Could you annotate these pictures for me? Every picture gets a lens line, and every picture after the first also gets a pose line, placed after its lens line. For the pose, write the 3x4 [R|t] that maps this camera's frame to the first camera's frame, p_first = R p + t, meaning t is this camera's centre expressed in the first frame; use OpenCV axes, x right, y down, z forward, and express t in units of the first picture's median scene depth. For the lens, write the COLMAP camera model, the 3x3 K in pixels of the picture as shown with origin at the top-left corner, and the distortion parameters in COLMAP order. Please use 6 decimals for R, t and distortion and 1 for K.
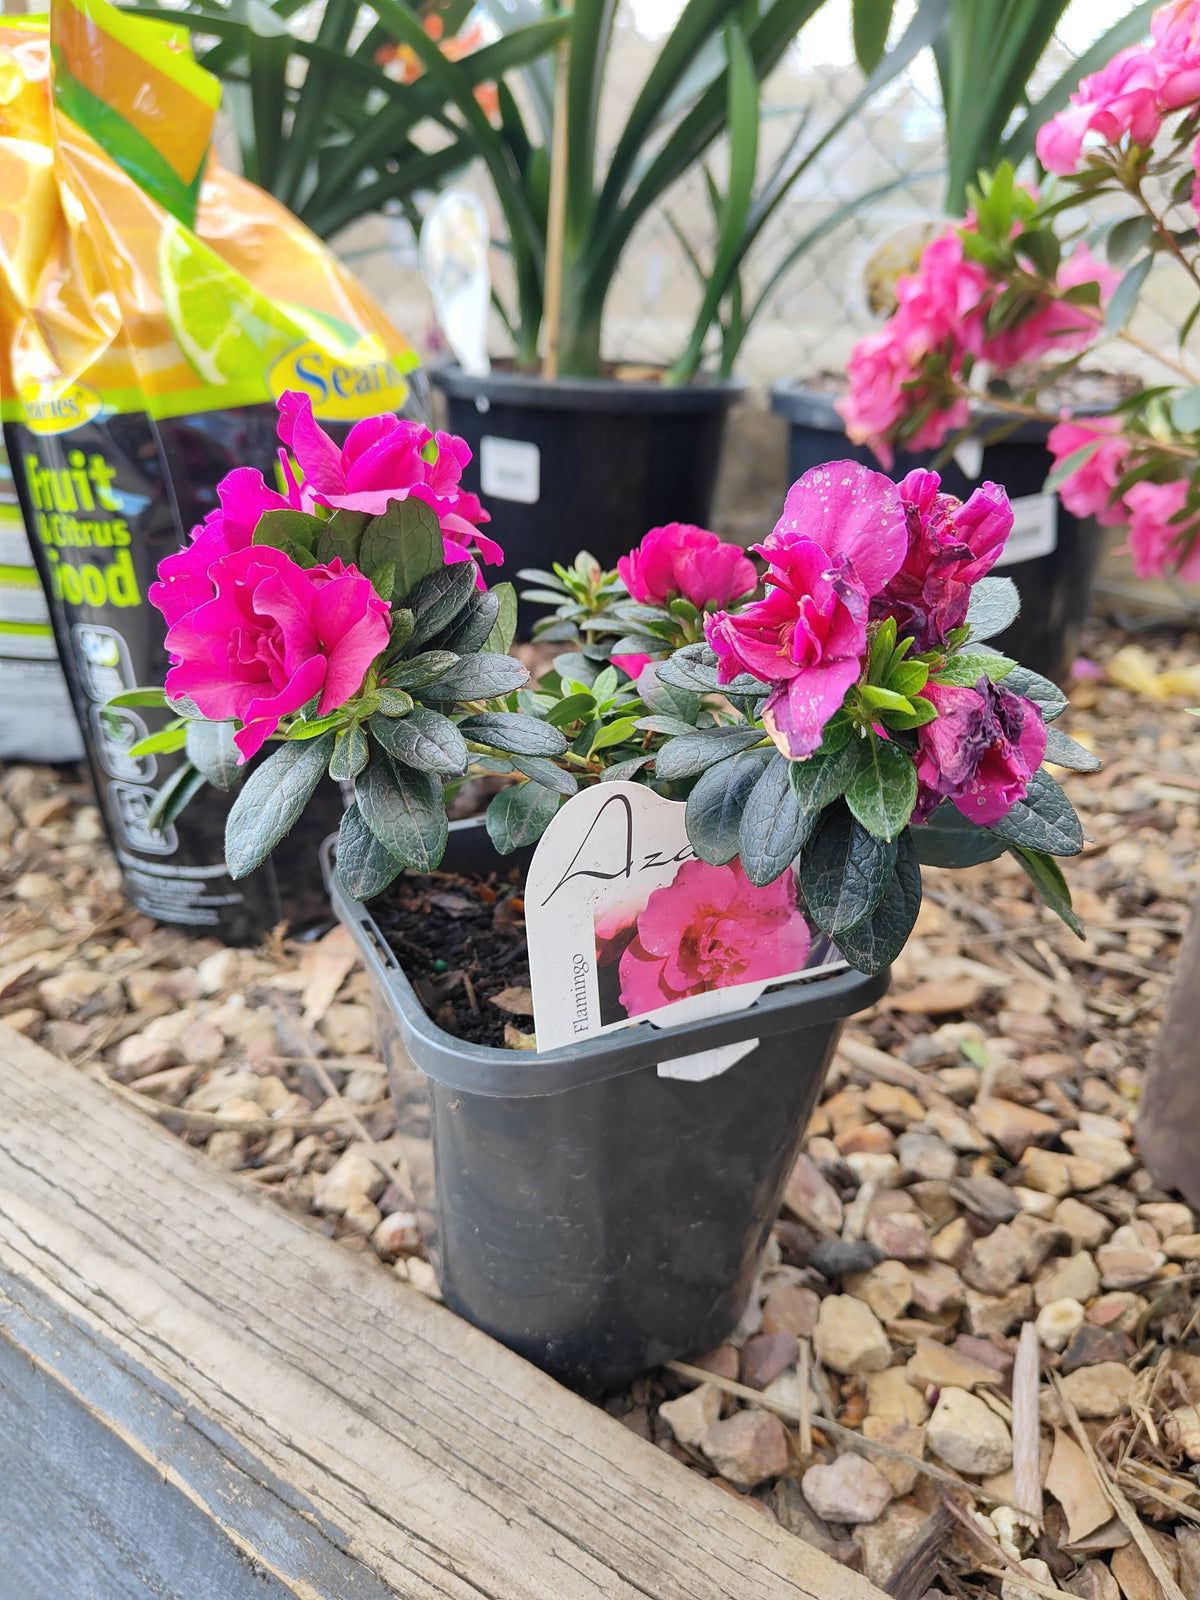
lens RADIAL K [[1137.3, 0, 598.8], [0, 1137.3, 807.1], [0, 0, 1]] dist [-0.017495, 0.006464]
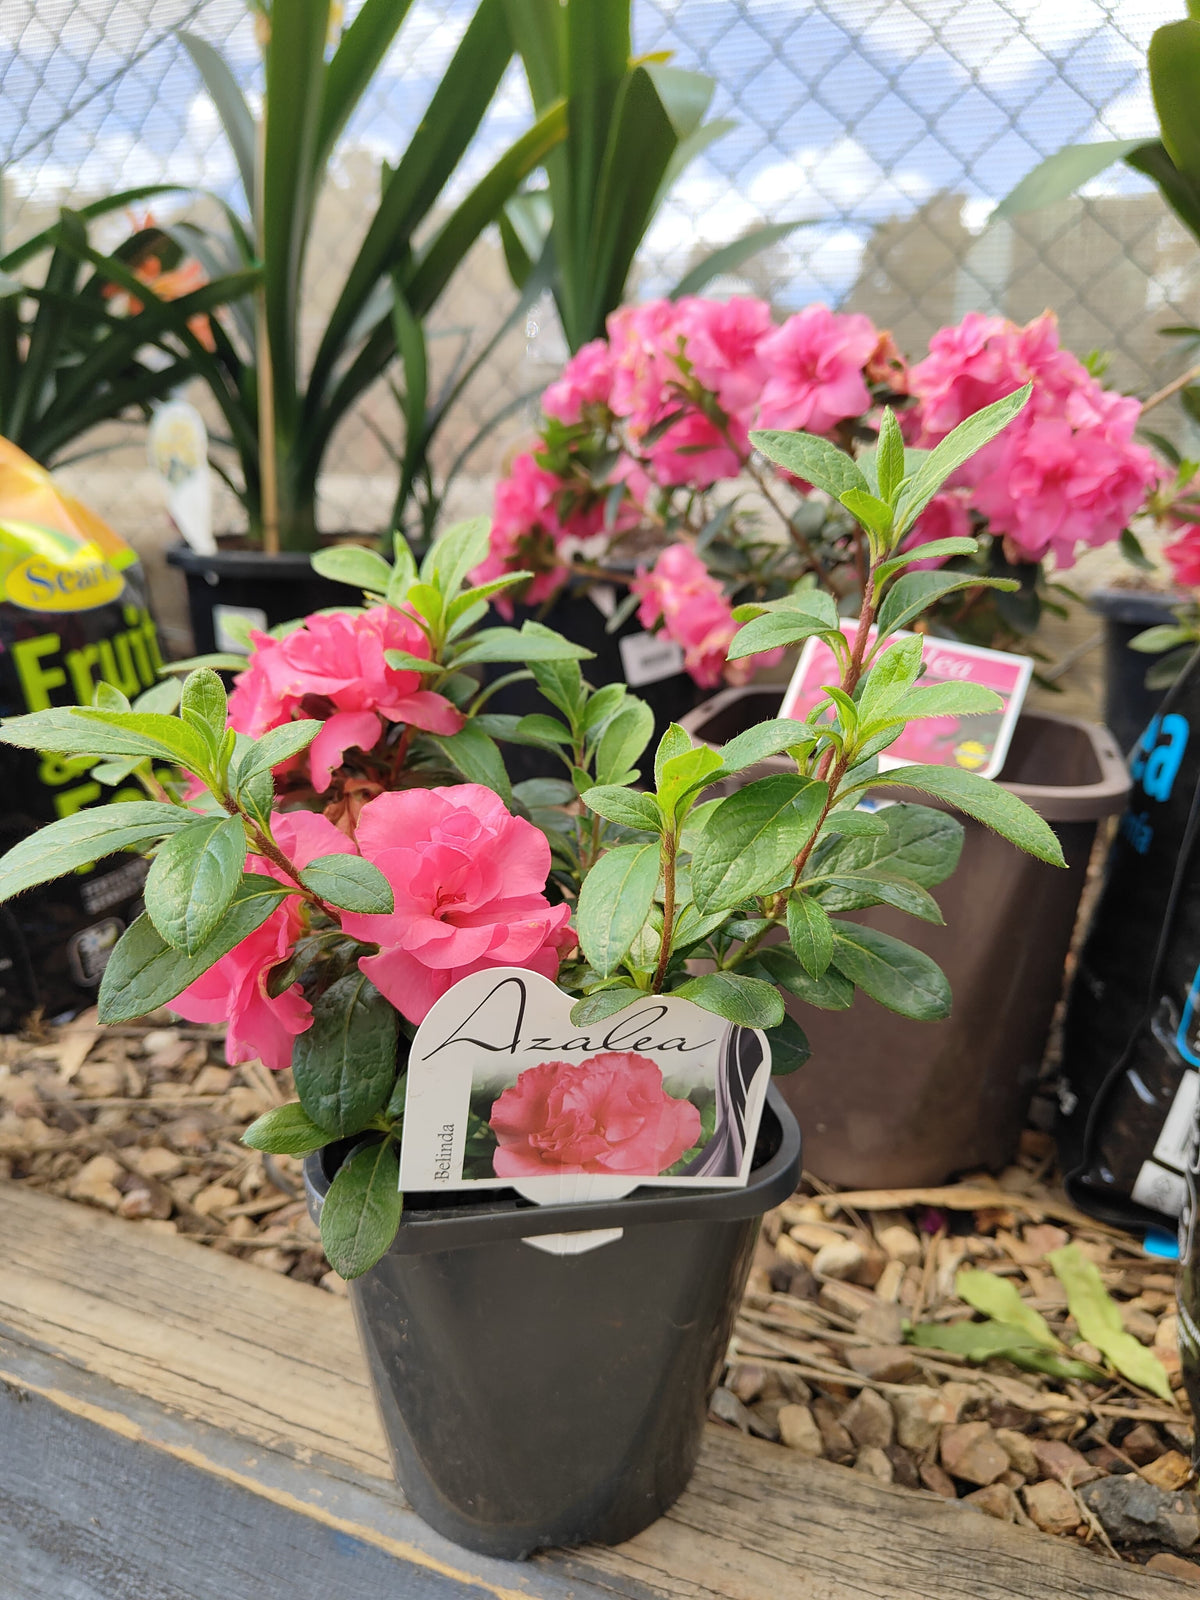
lens RADIAL K [[1137.3, 0, 598.8], [0, 1137.3, 807.1], [0, 0, 1]] dist [-0.017495, 0.006464]
pose [[0.981709, -0.088405, 0.168618, 0.125737], [0.107160, 0.988621, -0.105570, 0.079871], [-0.157366, 0.121708, 0.980012, -0.321343]]
